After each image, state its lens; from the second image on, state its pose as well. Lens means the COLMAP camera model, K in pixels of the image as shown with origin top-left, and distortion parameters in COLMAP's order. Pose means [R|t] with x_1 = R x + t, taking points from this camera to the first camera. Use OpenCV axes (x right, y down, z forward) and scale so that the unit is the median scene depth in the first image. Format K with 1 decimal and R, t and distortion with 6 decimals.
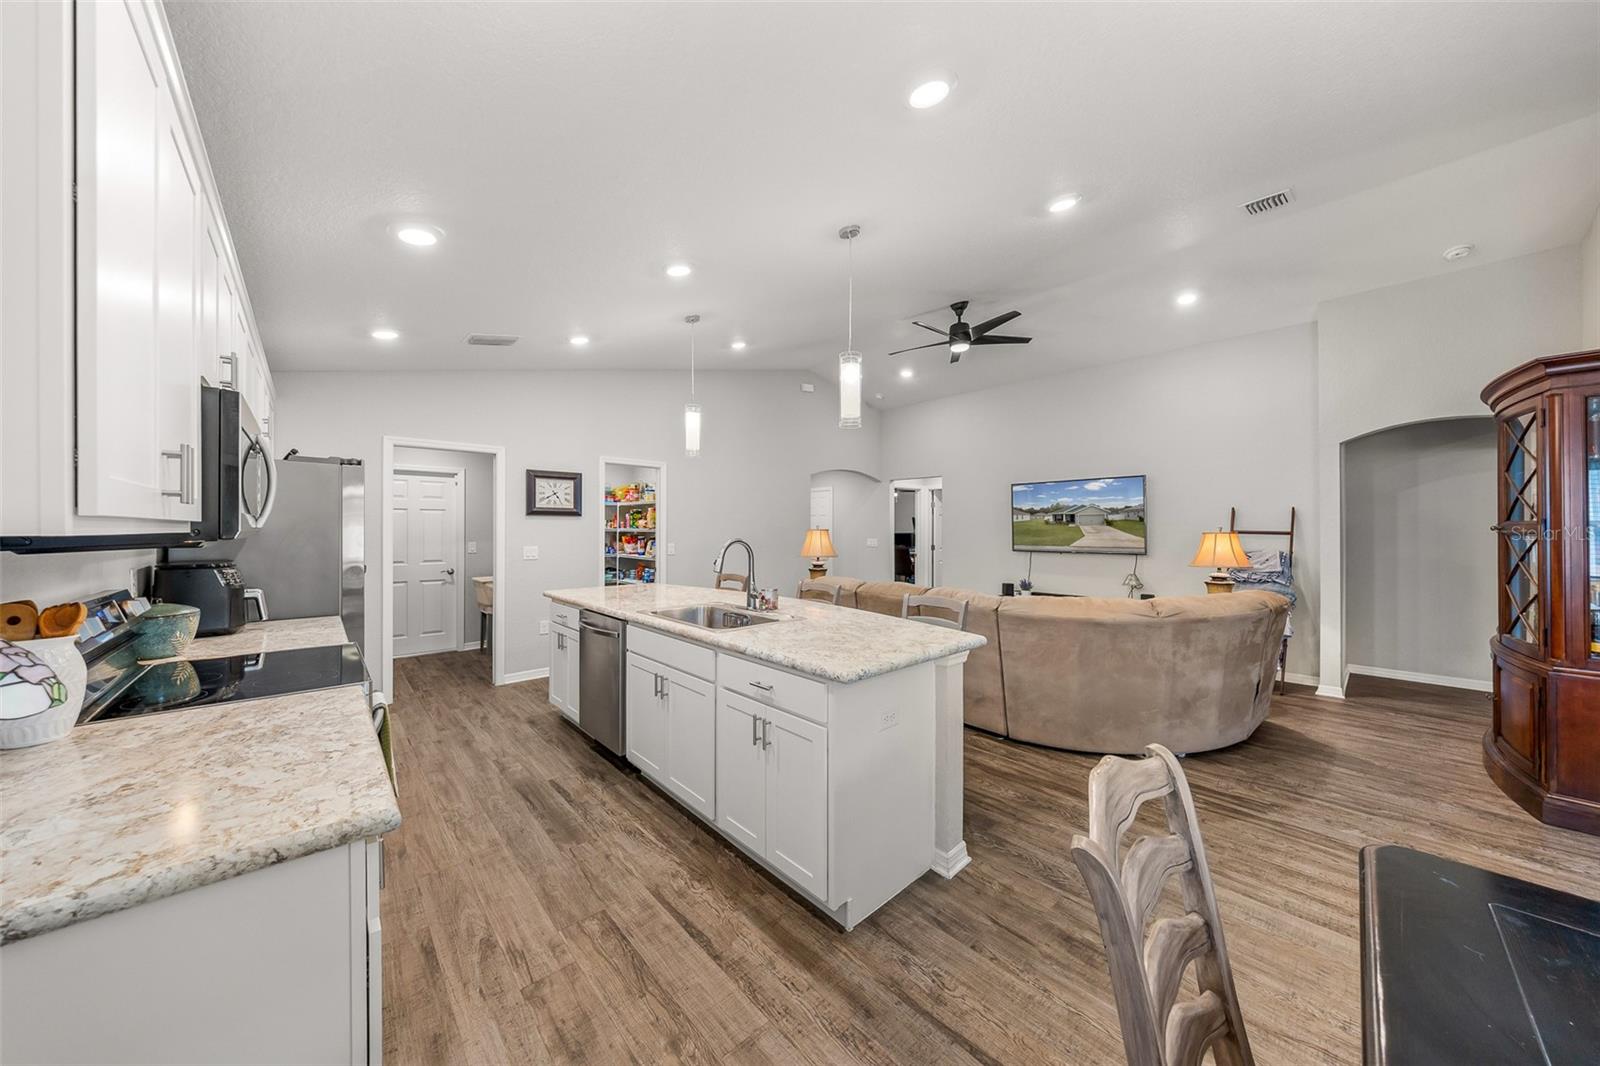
lens RADIAL K [[534.6, 0, 799.0], [0, 534.6, 528.8], [0, 0, 1]] dist [-0.007511, -0.000015]
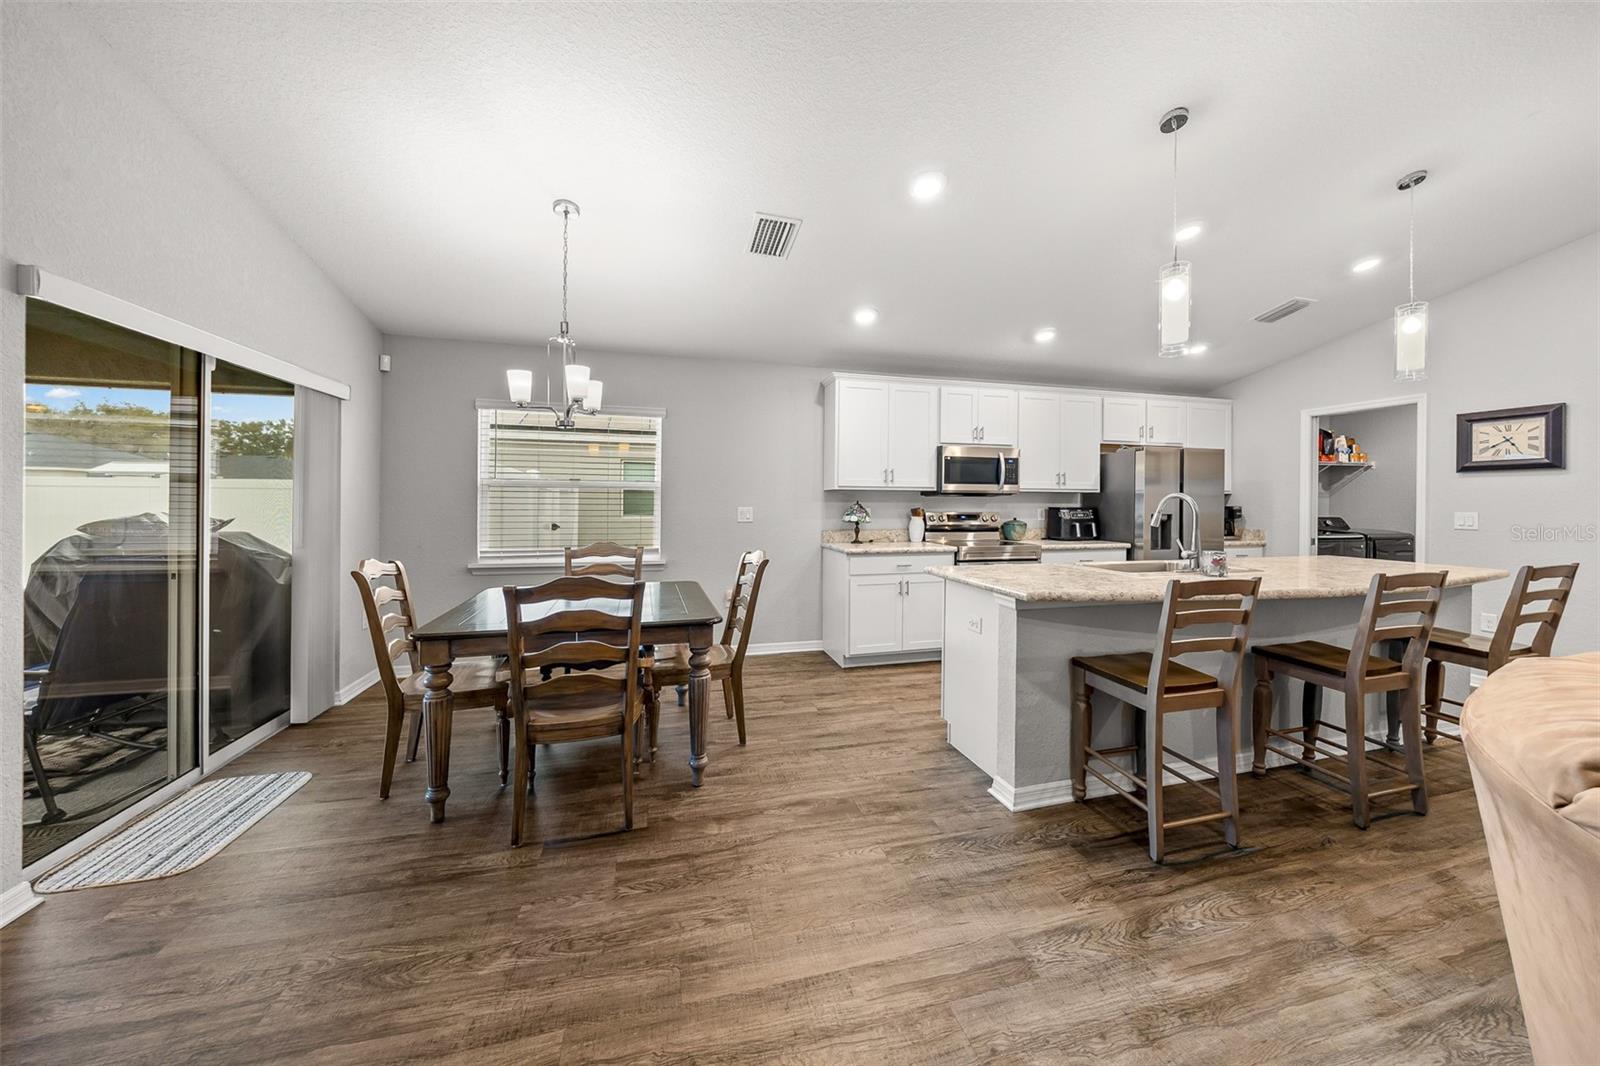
lens RADIAL K [[558.6, 0, 813.0], [0, 558.6, 501.8], [0, 0, 1]] dist [-0.000195, -0.000087]
pose [[-0.447045, -0.003345, -0.894505, 0.968563], [-0.006294, 0.999980, -0.000593, 0.035695], [0.894490, 0.005365, -0.447057, 0.773360]]
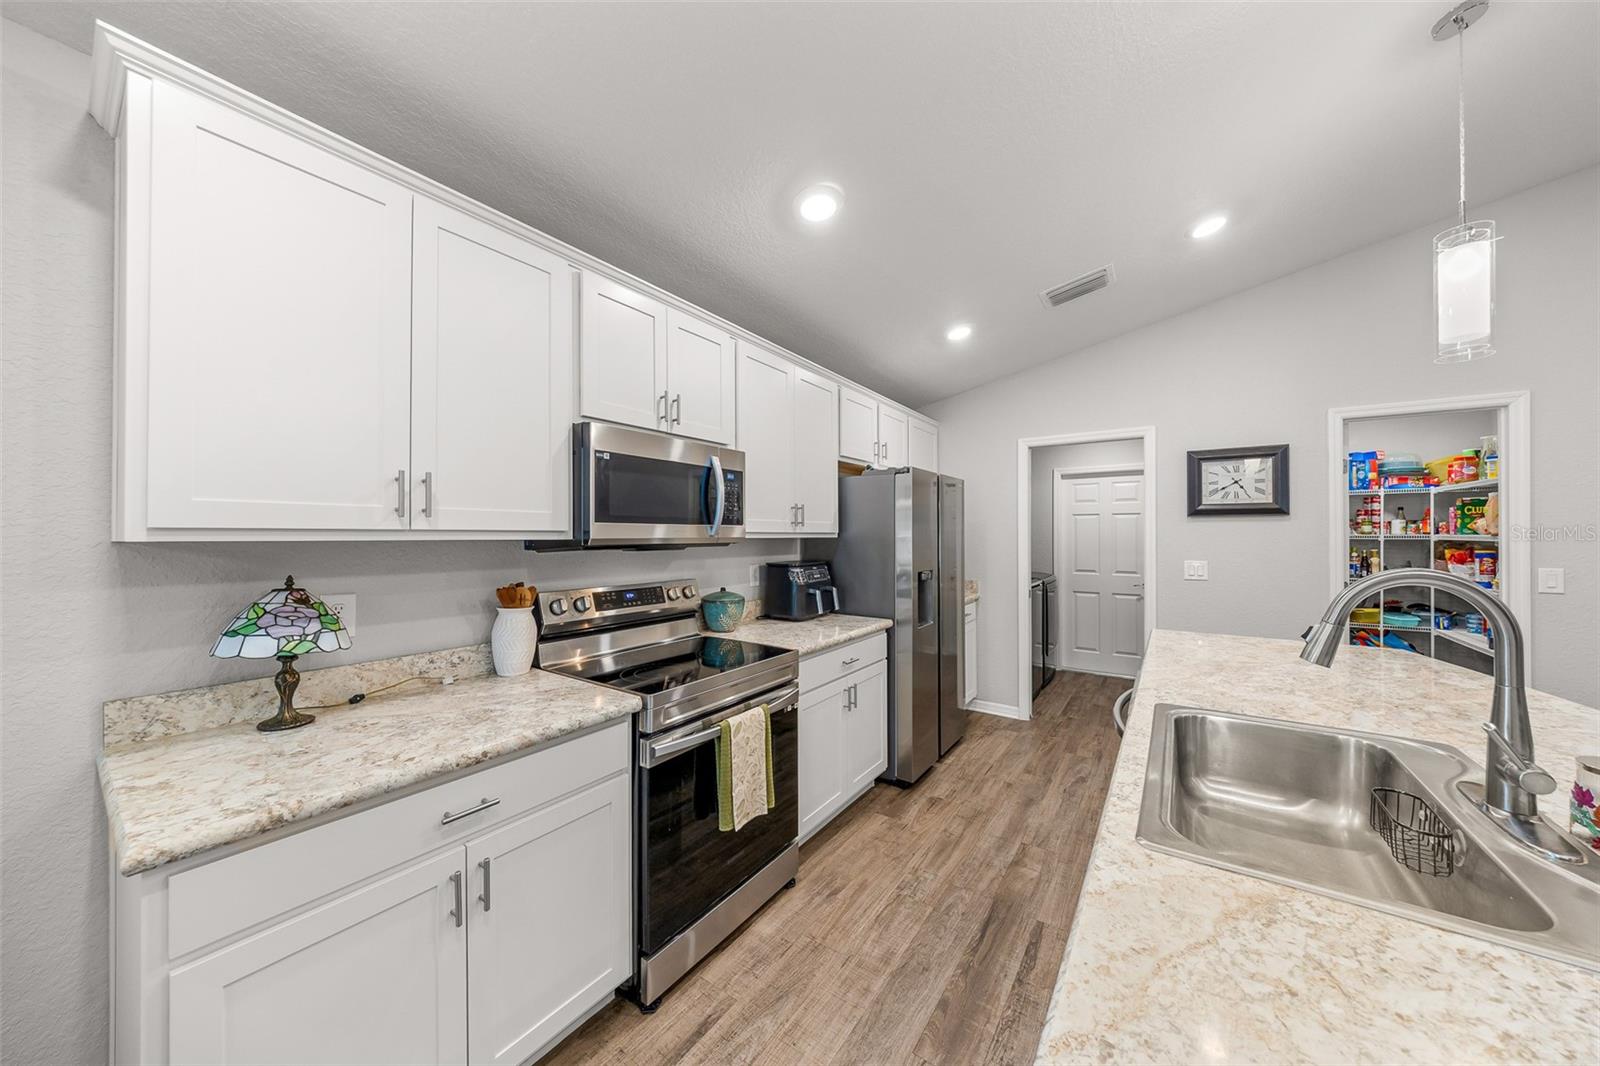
lens RADIAL K [[535.8, 0, 803.2], [0, 535.8, 533.8], [0, 0, 1]] dist [-0.011119, 0.000010]
pose [[0.224475, -0.006220, -0.974460, 0.092582], [0.001507, 0.999981, -0.006036, 0.001401], [0.974479, -0.000113, 0.224480, 0.515037]]
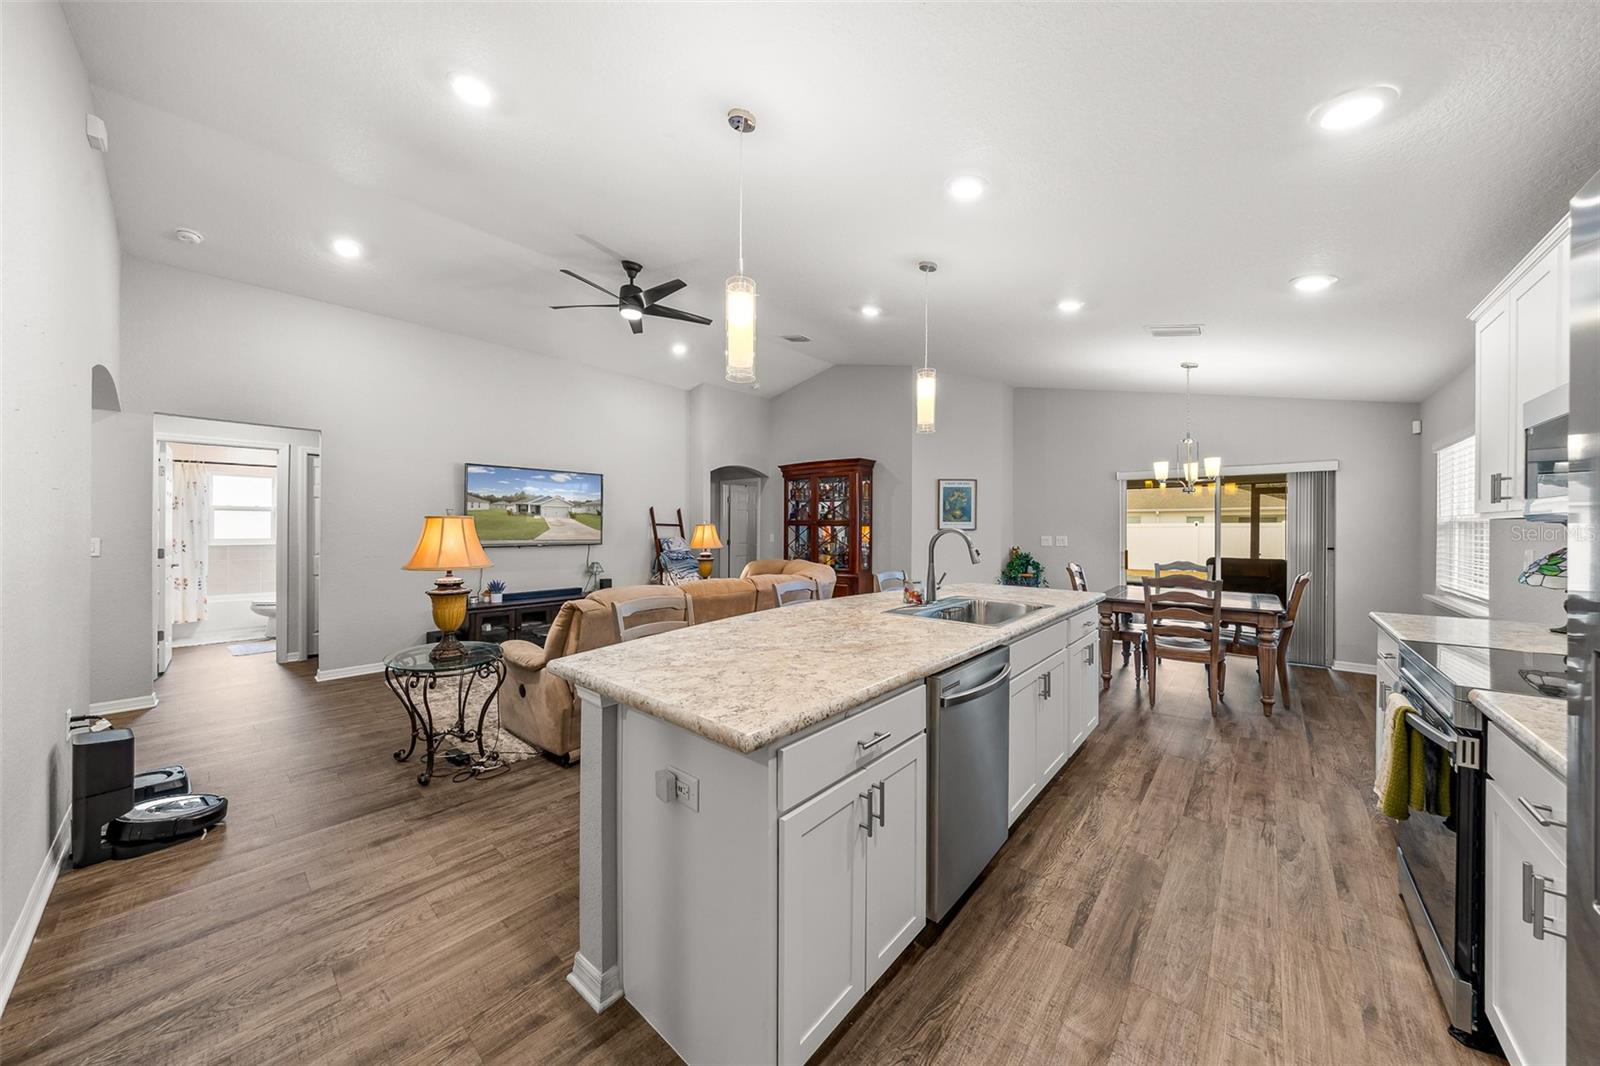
lens RADIAL K [[534.6, 0, 799.0], [0, 534.6, 528.8], [0, 0, 1]] dist [-0.007511, -0.000015]
pose [[-0.112784, -0.004594, 0.993609, -0.904003], [-0.004602, 0.999981, 0.004101, 0.016399], [-0.993609, -0.004110, -0.112803, 1.222748]]
